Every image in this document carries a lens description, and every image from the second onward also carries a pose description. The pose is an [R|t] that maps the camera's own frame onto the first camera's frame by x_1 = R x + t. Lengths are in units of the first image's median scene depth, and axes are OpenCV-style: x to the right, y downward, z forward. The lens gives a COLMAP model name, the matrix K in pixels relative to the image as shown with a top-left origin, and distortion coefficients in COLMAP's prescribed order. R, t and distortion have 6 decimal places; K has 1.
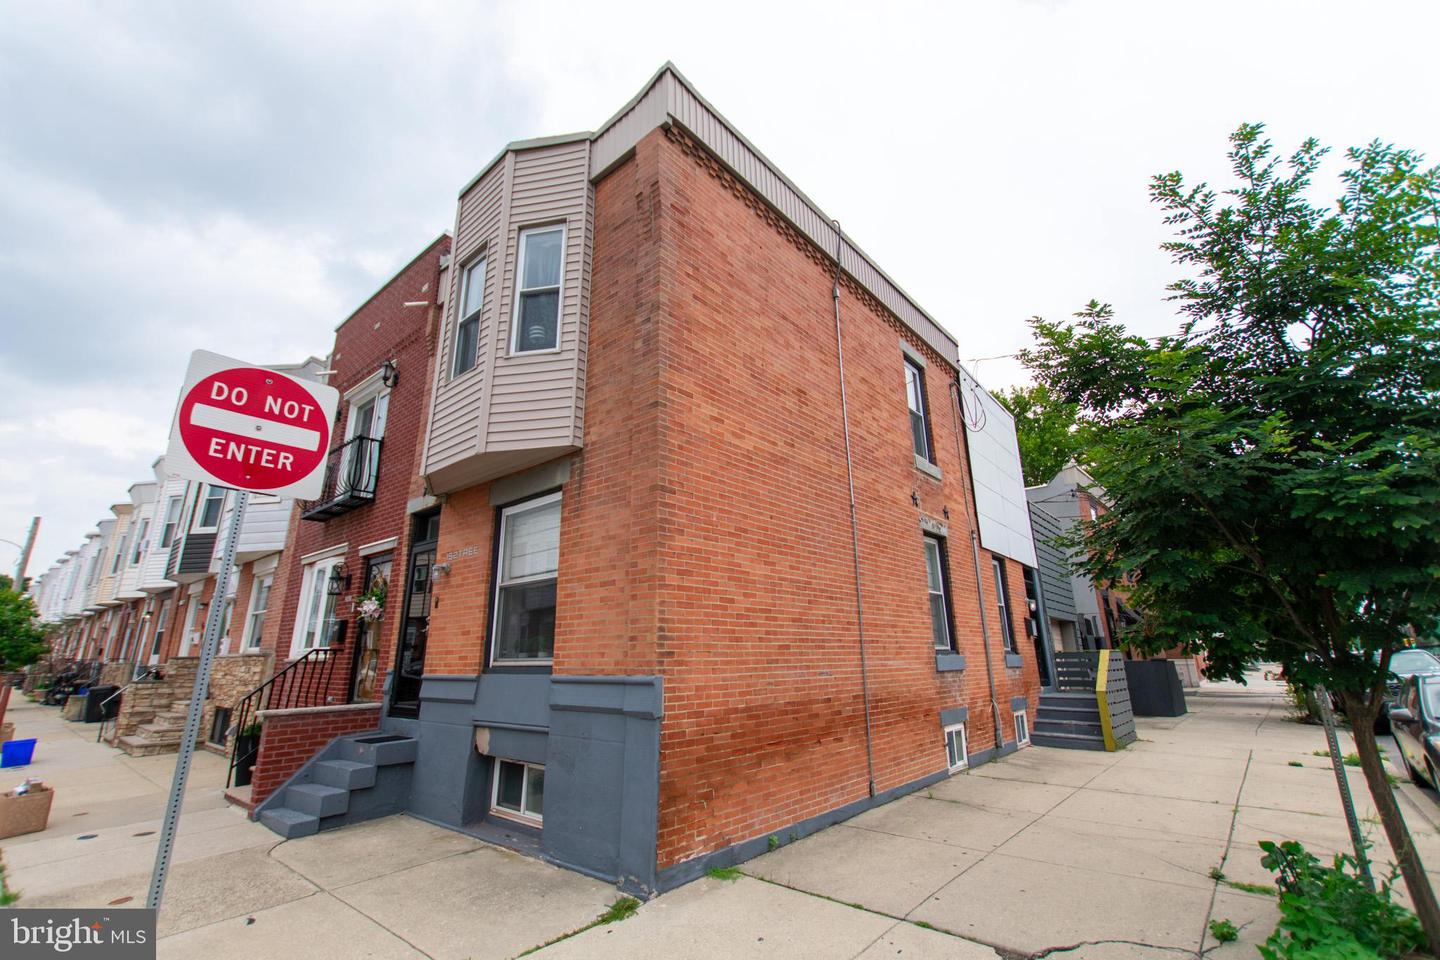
lens RADIAL K [[625.3, 0, 712.9], [0, 625.3, 467.8], [0, 0, 1]] dist [0.007562, 0.000045]
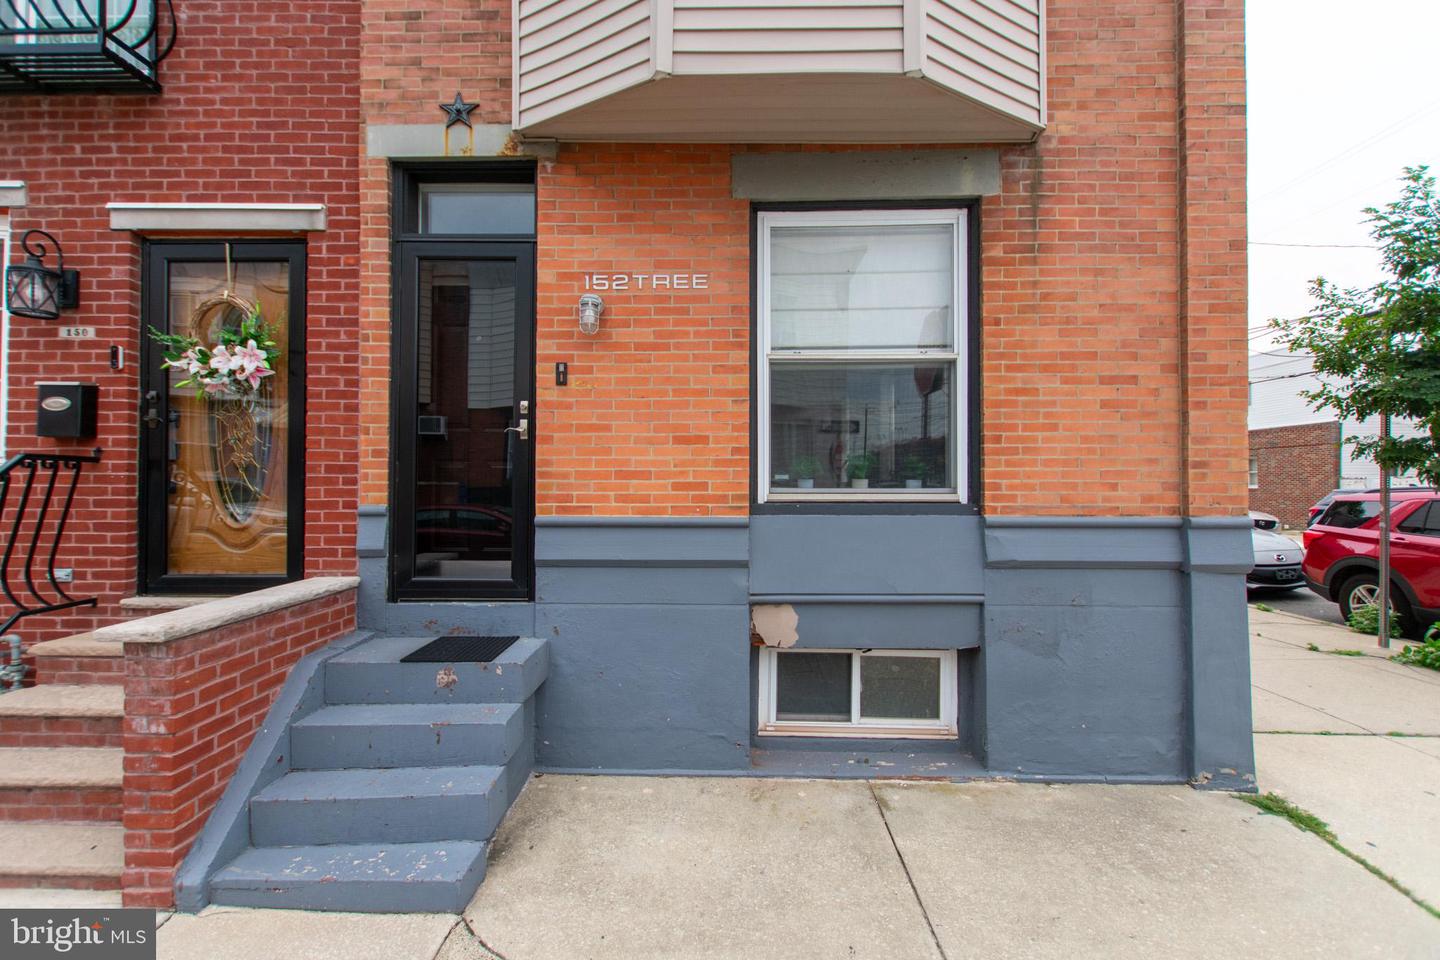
lens RADIAL K [[615.3, 0, 718.2], [0, 615.3, 476.3], [0, 0, 1]] dist [0.006174, -0.000744]
pose [[0.764595, 0.025238, 0.644017, -0.788830], [-0.198627, 0.959825, 0.198202, 0.209523], [-0.613141, -0.279463, 0.738890, 0.672757]]
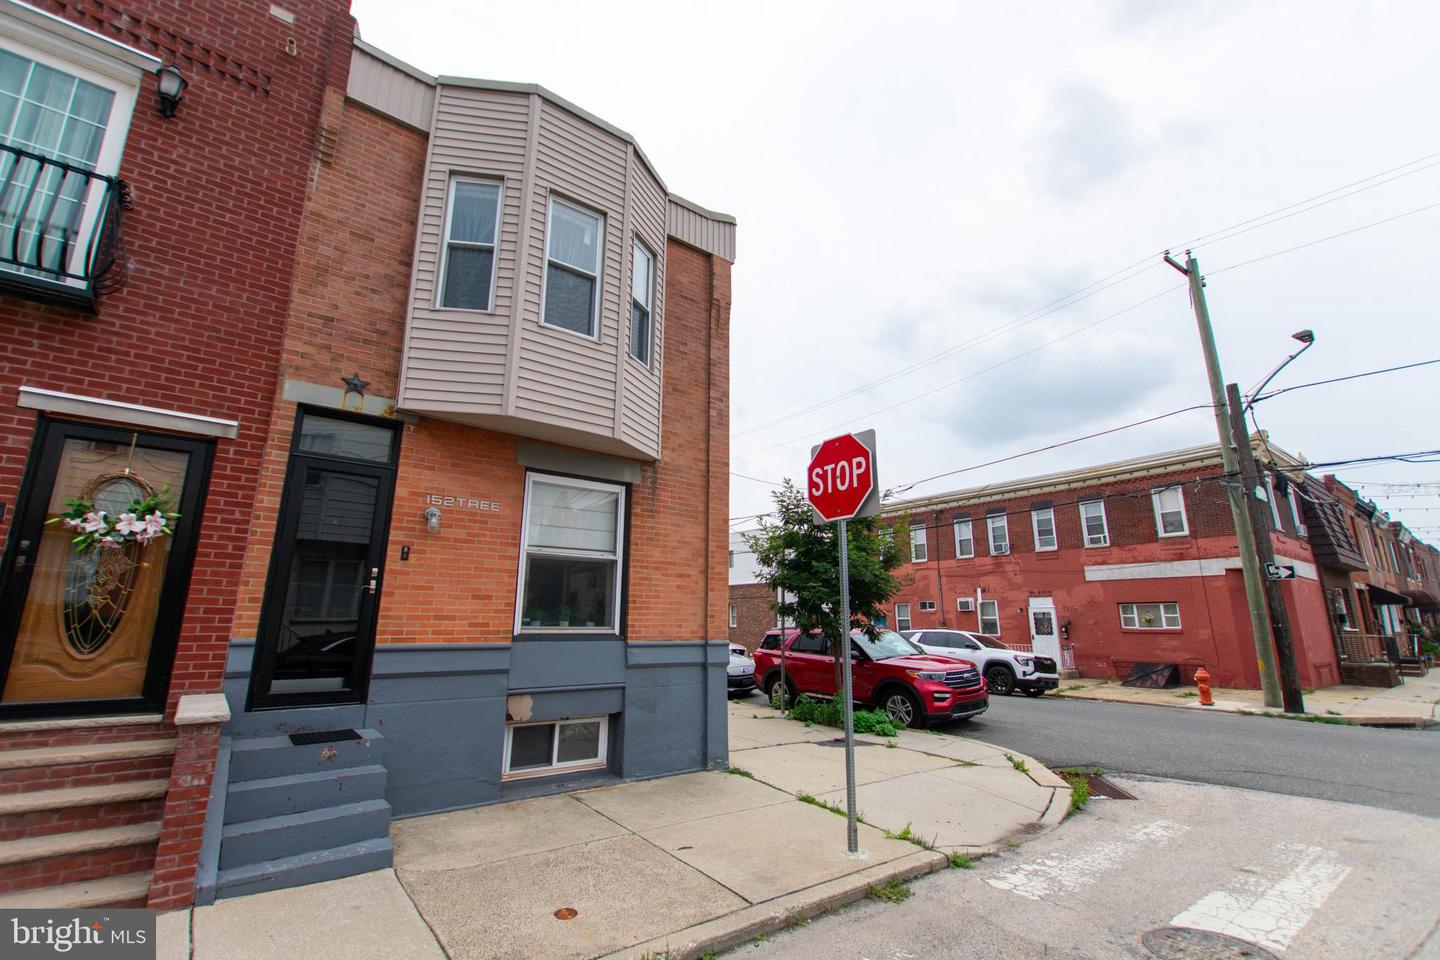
lens RADIAL K [[636.5, 0, 713.4], [0, 636.5, 475.9], [0, 0, 1]] dist [0.004515, -0.000083]
pose [[0.188540, 0.239711, 0.952361, -1.384496], [-0.294883, 0.938822, -0.177925, 0.185350], [-0.936748, -0.247289, 0.247692, 0.570521]]
